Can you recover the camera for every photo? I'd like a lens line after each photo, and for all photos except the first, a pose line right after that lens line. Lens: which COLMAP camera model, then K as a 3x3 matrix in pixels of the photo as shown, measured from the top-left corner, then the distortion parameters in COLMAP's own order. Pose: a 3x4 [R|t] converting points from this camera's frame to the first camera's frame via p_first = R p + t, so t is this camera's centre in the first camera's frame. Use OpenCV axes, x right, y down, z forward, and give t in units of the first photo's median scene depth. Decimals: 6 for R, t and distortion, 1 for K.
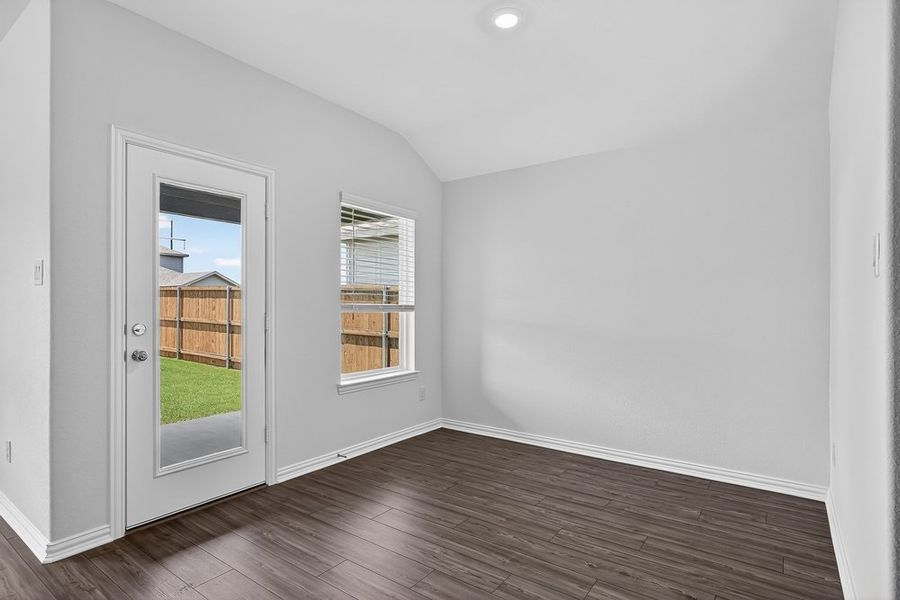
lens RADIAL K [[443.5, 0, 462.3], [0, 443.5, 304.2], [0, 0, 1]] dist [0.003647, 0.002093]
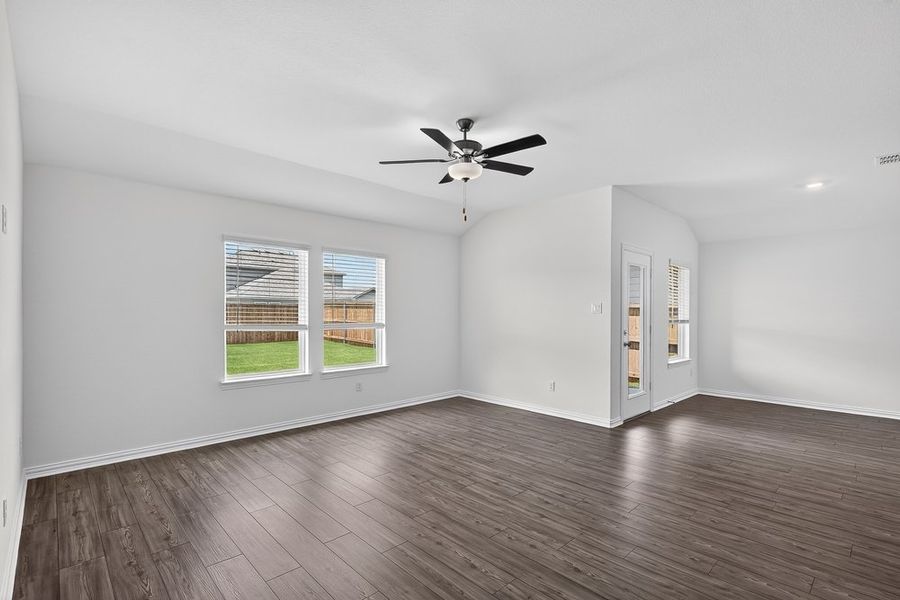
lens RADIAL K [[415.3, 0, 447.9], [0, 415.3, 310.9], [0, 0, 1]] dist [0.001132, -0.001422]
pose [[0.981593, -0.000011, -0.190986, -0.979263], [-0.000773, 0.999992, -0.004033, -0.033908], [0.190984, 0.004106, 0.981585, -1.002299]]
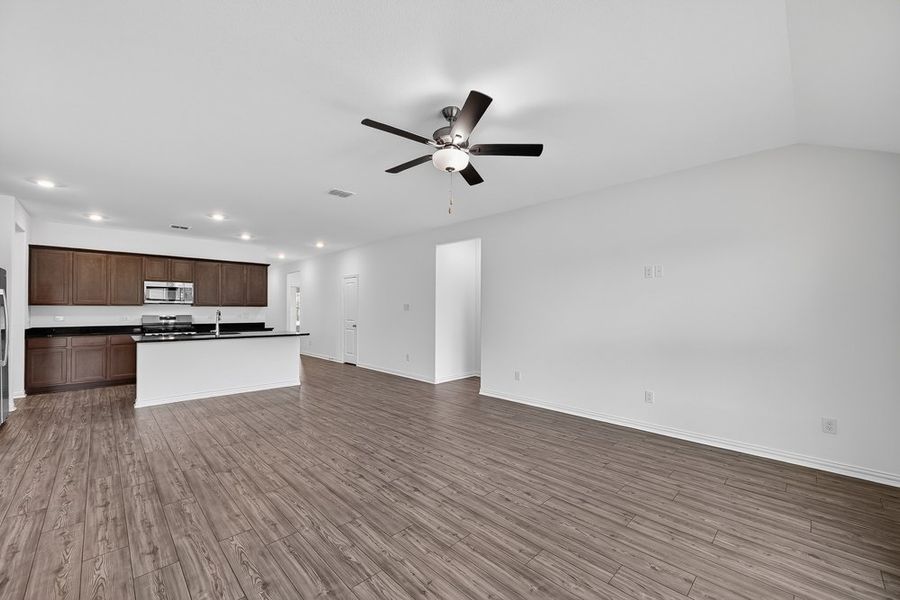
lens RADIAL K [[363.6, 0, 446.4], [0, 363.6, 304.7], [0, 0, 1]] dist [0.000350, 0.000360]
pose [[-0.983771, -0.002978, 0.179406, -1.296922], [-0.006013, 0.999848, -0.016376, -0.033491], [-0.179330, -0.017189, -0.983639, 0.968568]]
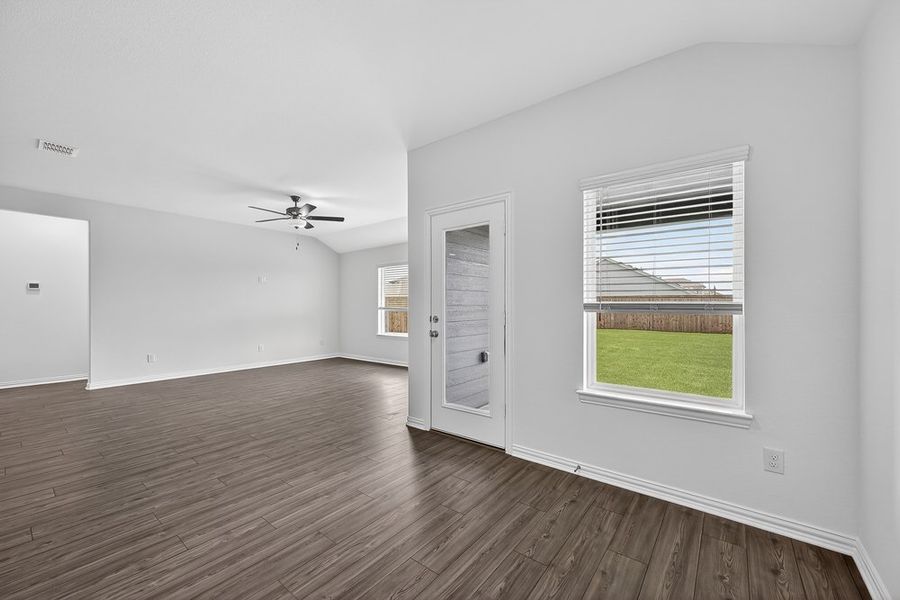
lens RADIAL K [[363.6, 0, 457.4], [0, 363.6, 300.8], [0, 0, 1]] dist [0.000350, 0.000360]
pose [[-0.044663, -0.015169, -0.998887, 0.584810], [0.007948, 0.999848, -0.015539, 0.006629], [0.998971, -0.008633, -0.044536, 0.938891]]
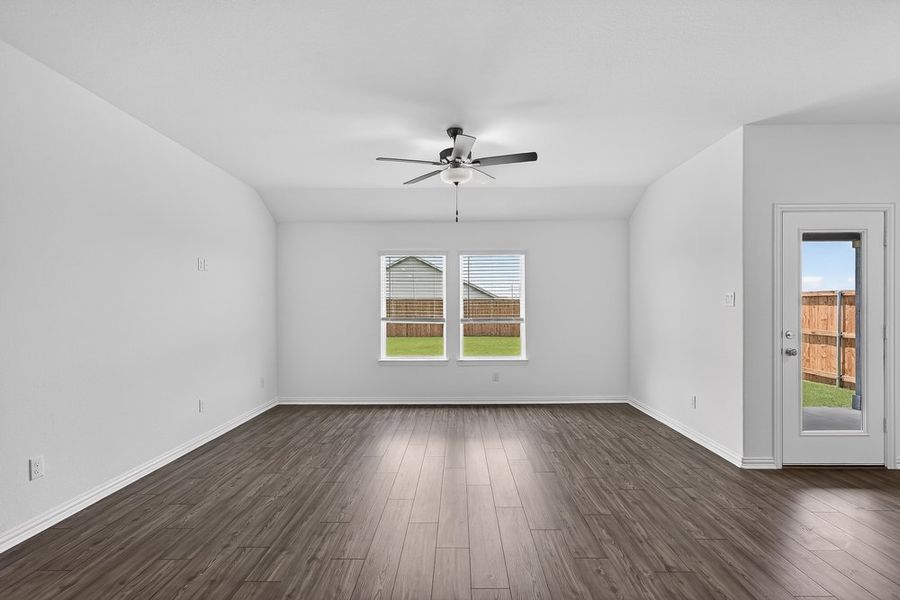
lens RADIAL K [[443.5, 0, 454.5], [0, 443.5, 310.9], [0, 0, 1]] dist [0.003647, 0.002093]
pose [[0.573969, 0.001353, -0.818876, -0.120587], [0.008143, 0.999940, 0.007360, -0.035525], [0.818837, -0.010892, 0.573923, -0.645156]]
